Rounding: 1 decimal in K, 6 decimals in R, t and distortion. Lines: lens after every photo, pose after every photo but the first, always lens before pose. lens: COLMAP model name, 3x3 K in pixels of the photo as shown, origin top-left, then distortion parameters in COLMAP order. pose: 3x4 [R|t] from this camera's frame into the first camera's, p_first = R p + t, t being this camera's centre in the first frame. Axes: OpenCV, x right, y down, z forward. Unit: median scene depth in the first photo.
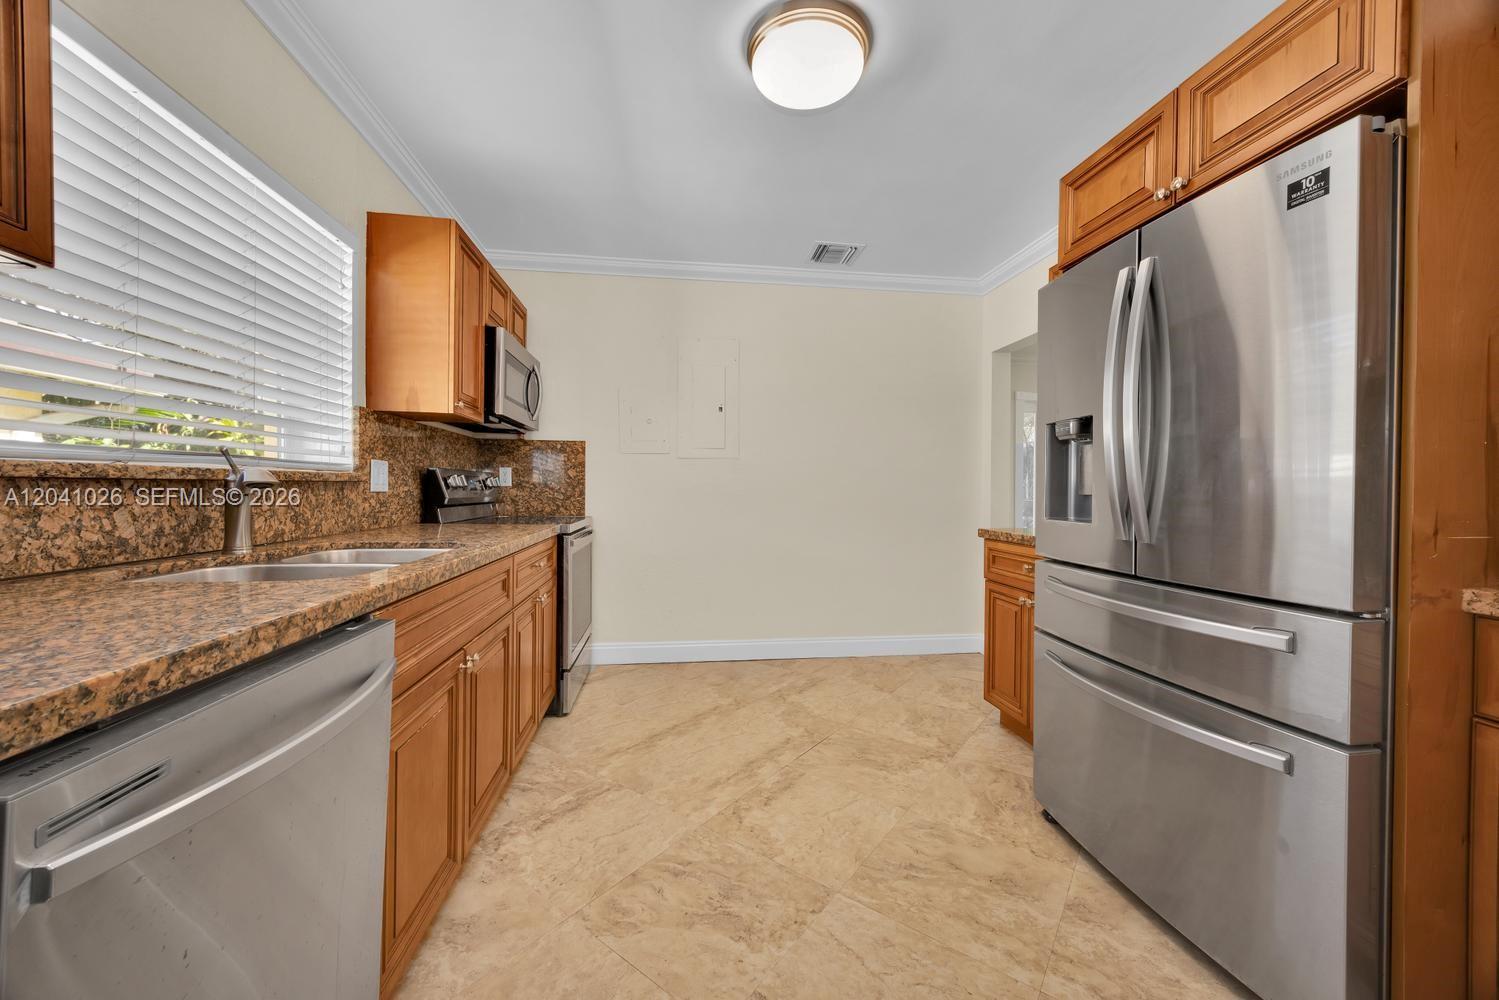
lens RADIAL K [[589.1, 0, 738.4], [0, 589.1, 492.8], [0, 0, 1]] dist [-0.000044, -0.000174]
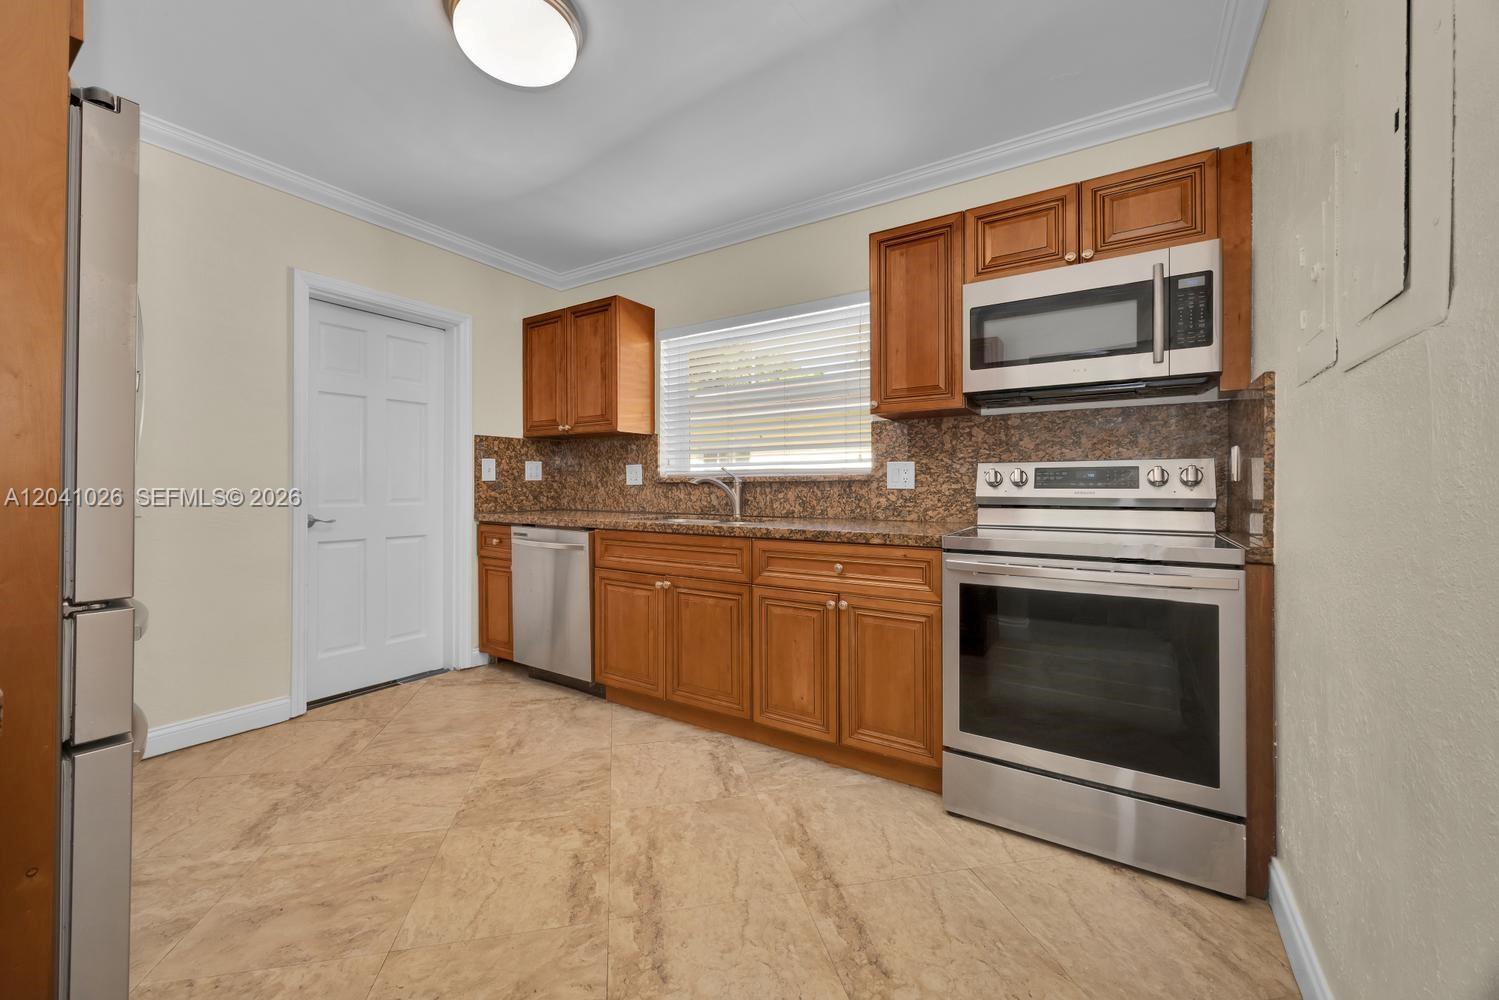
lens RADIAL K [[589.1, 0, 738.4], [0, 589.1, 492.8], [0, 0, 1]] dist [-0.000044, -0.000174]
pose [[-0.654603, -0.001701, -0.755971, 0.548497], [-0.012143, 0.999892, 0.008265, 0.000126], [0.755875, 0.014590, -0.654553, 1.774552]]
